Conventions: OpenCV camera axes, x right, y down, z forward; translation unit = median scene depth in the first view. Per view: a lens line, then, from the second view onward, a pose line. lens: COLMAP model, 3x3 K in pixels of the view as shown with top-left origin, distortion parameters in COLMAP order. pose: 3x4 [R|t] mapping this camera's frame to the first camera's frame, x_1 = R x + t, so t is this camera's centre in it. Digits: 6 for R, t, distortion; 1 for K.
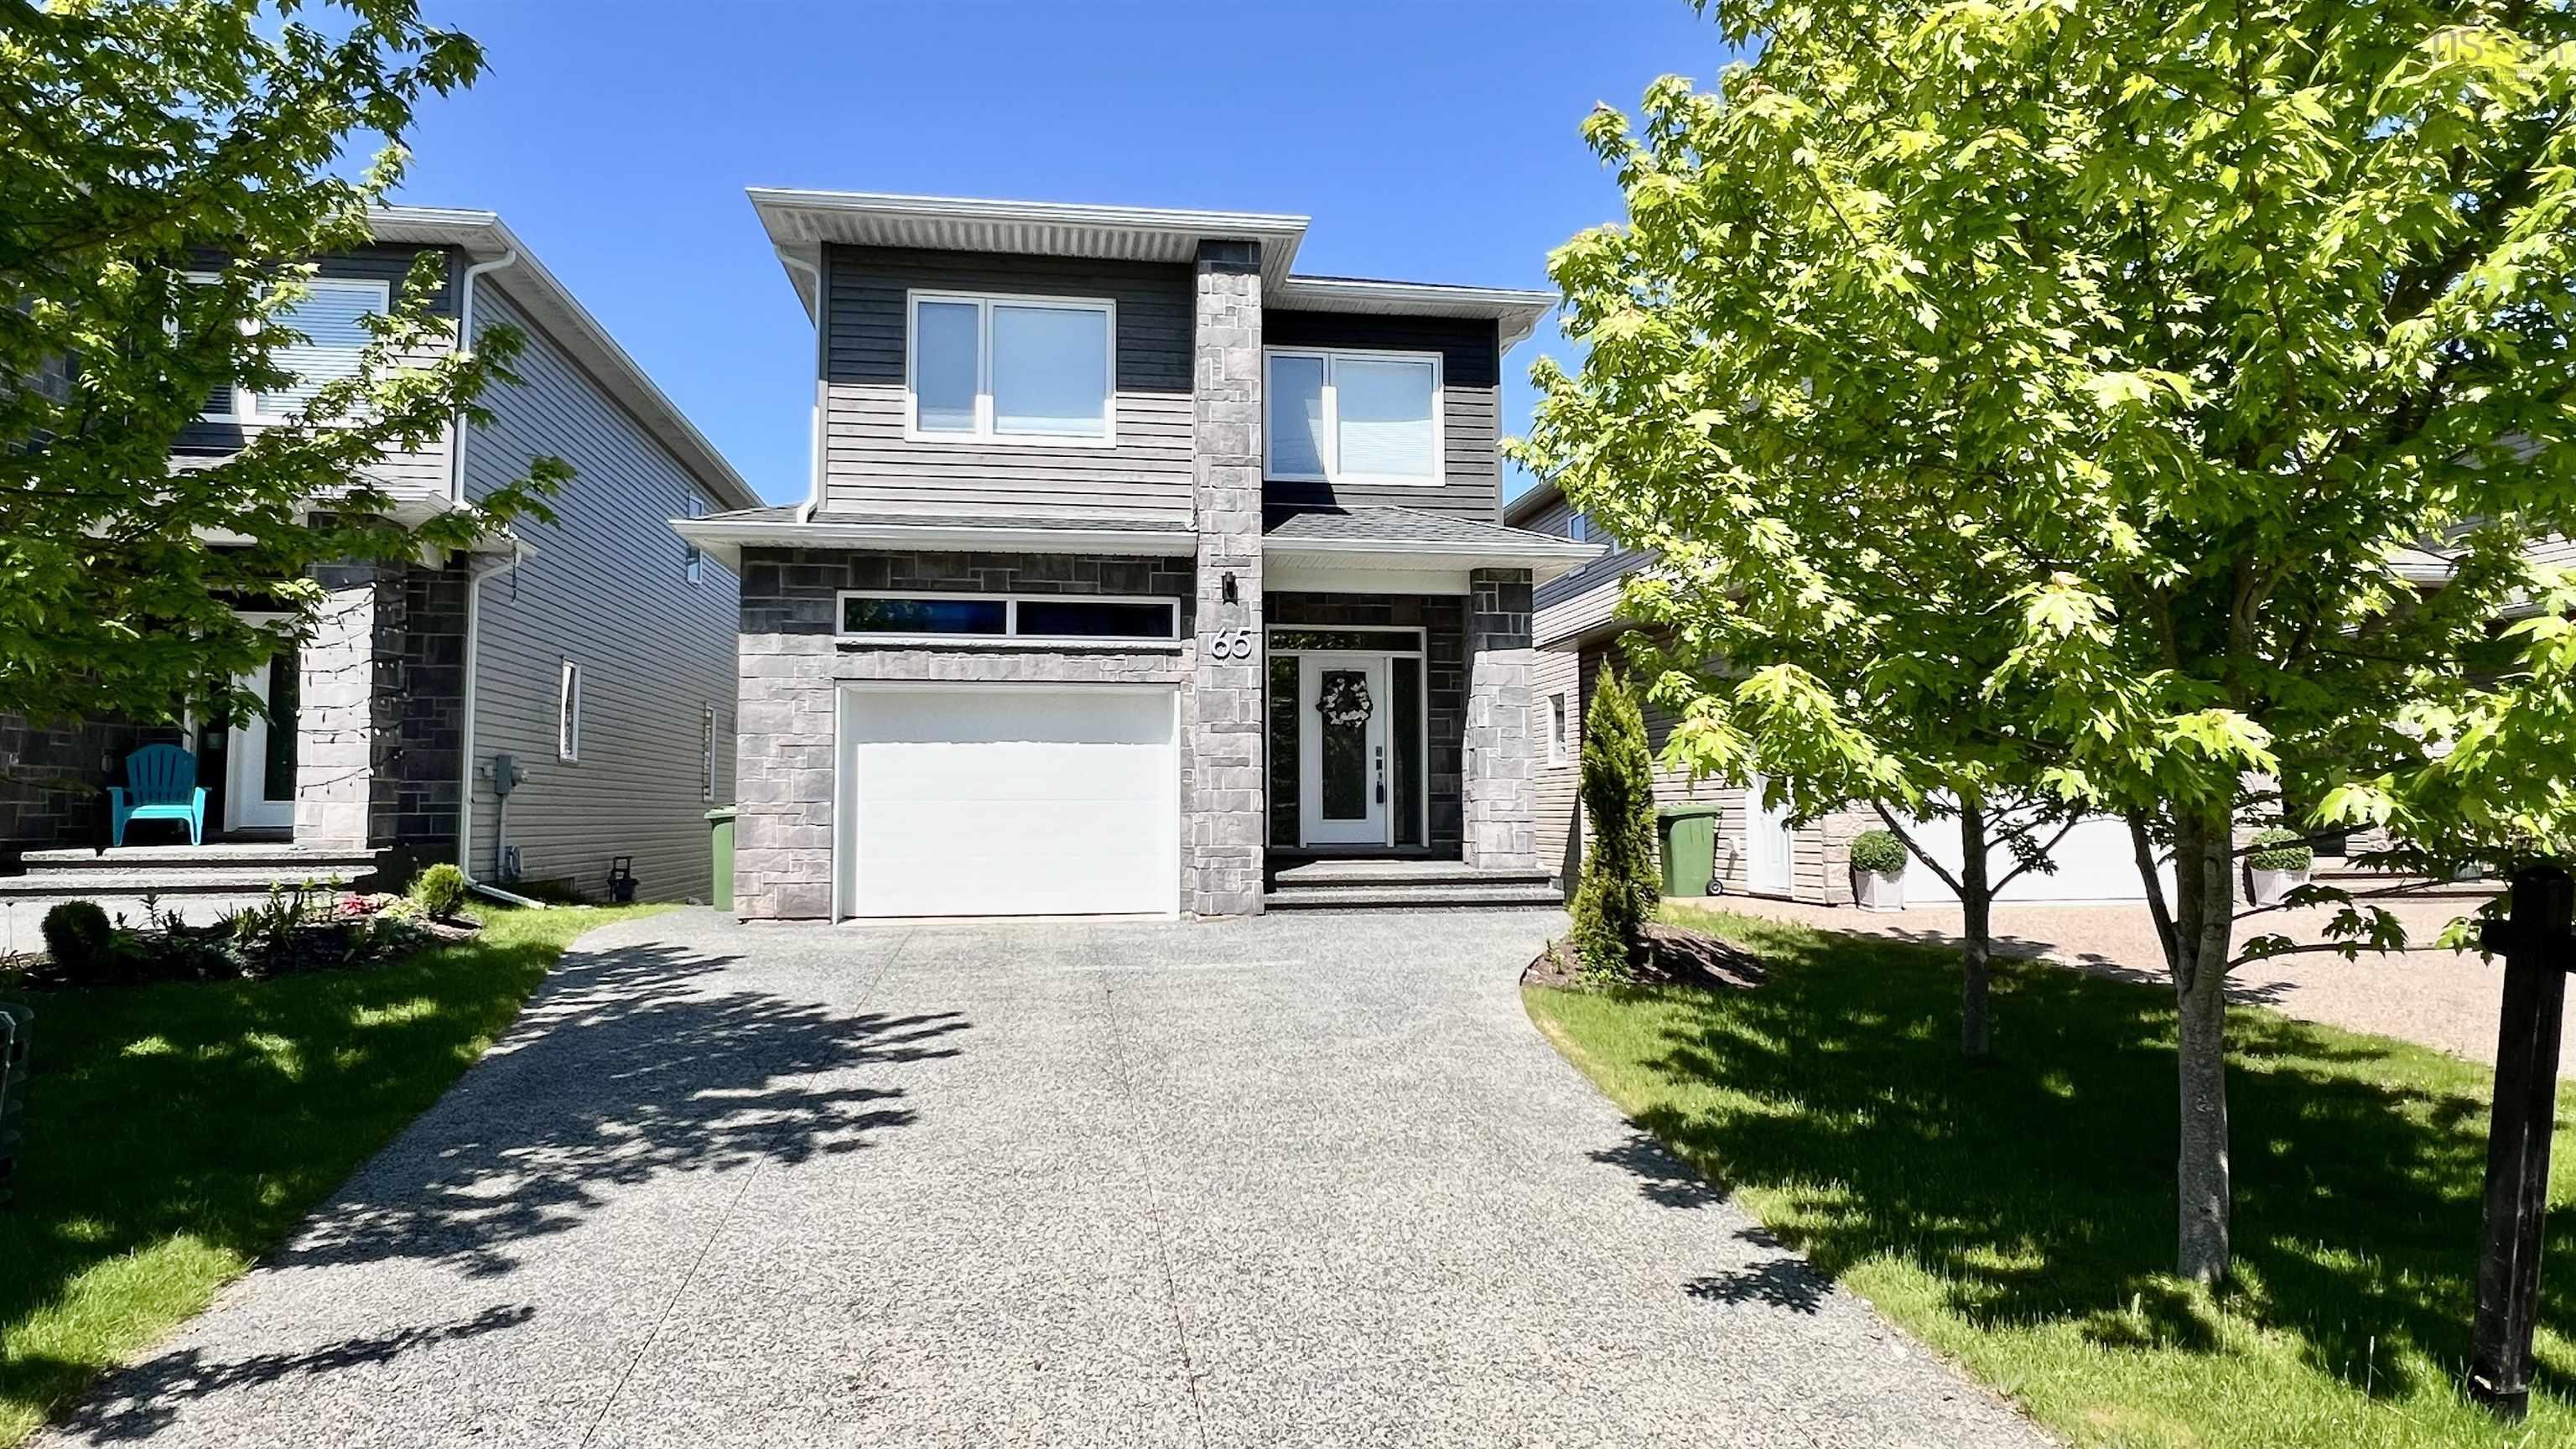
lens RADIAL K [[1432.0, 0, 1286.9], [0, 1432.0, 723.0], [0, 0, 1]] dist [-0.001813, 0.000222]
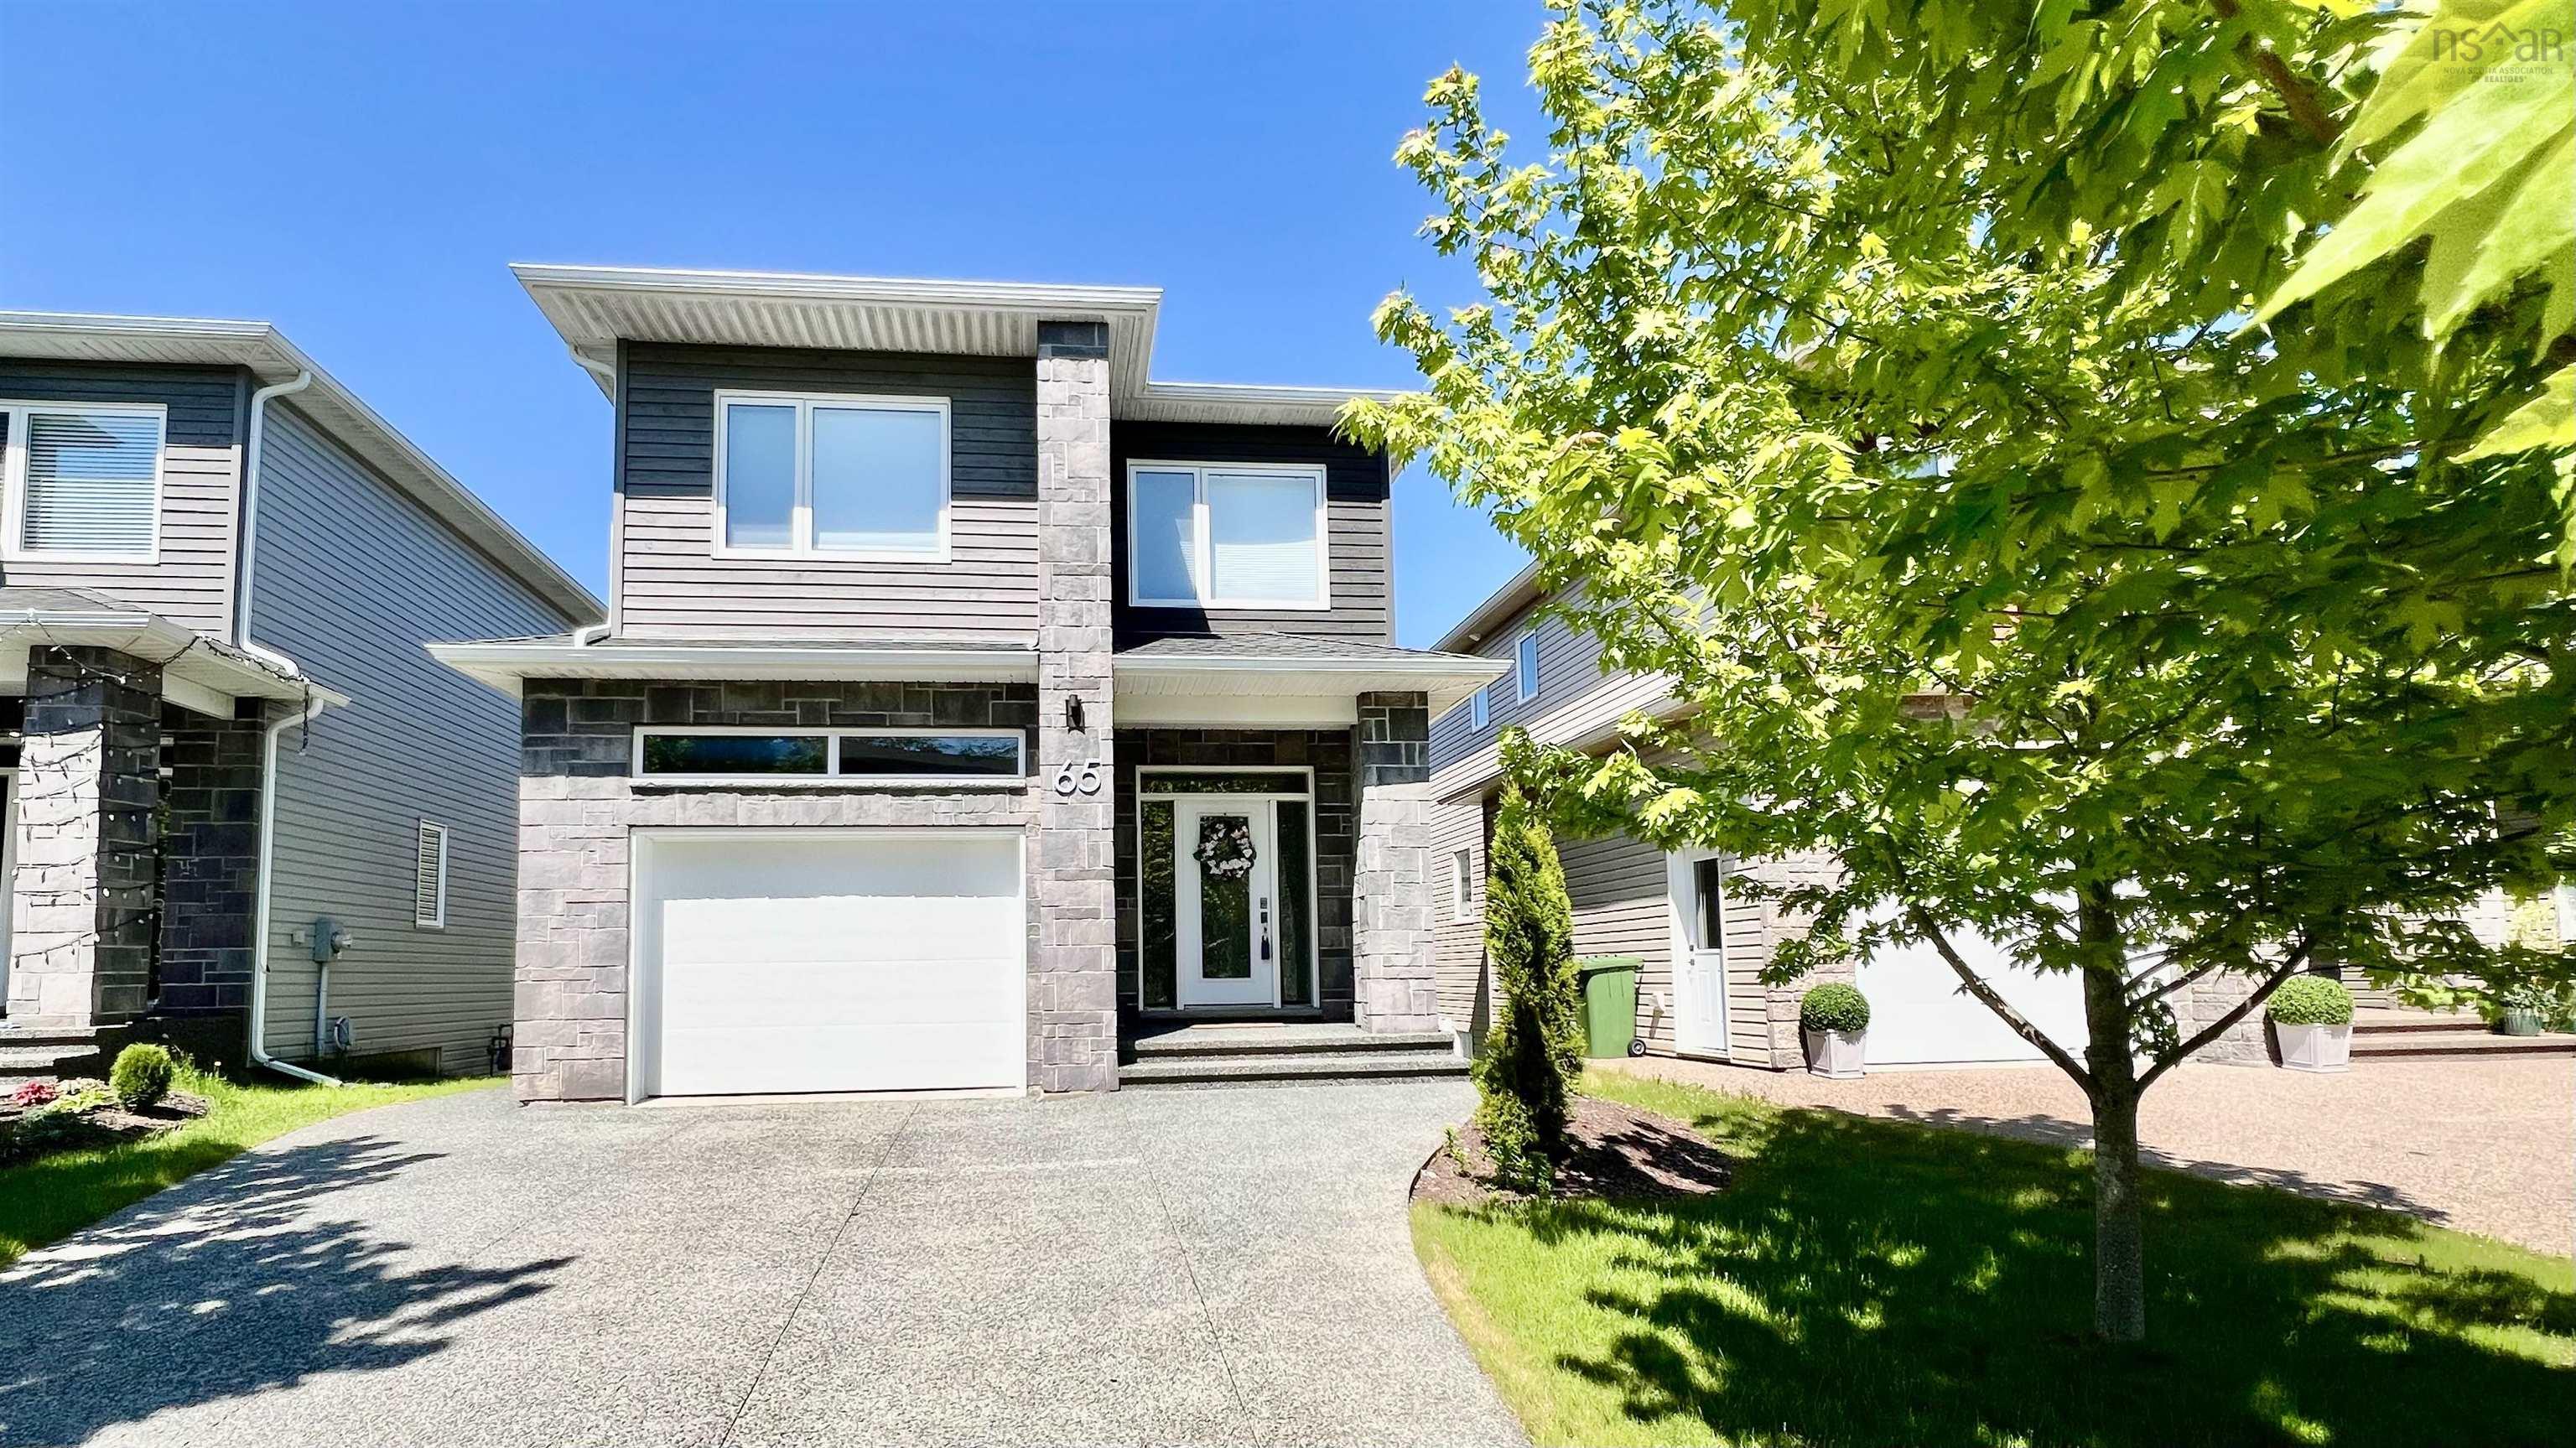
lens RADIAL K [[1133.7, 0, 1201.4], [0, 1133.7, 884.0], [0, 0, 1]] dist [-0.000090, -0.000293]
pose [[0.998875, -0.015329, -0.044881, 0.064774], [0.014769, 0.999809, -0.012802, 0.018450], [0.045069, 0.012125, 0.998910, 0.310220]]
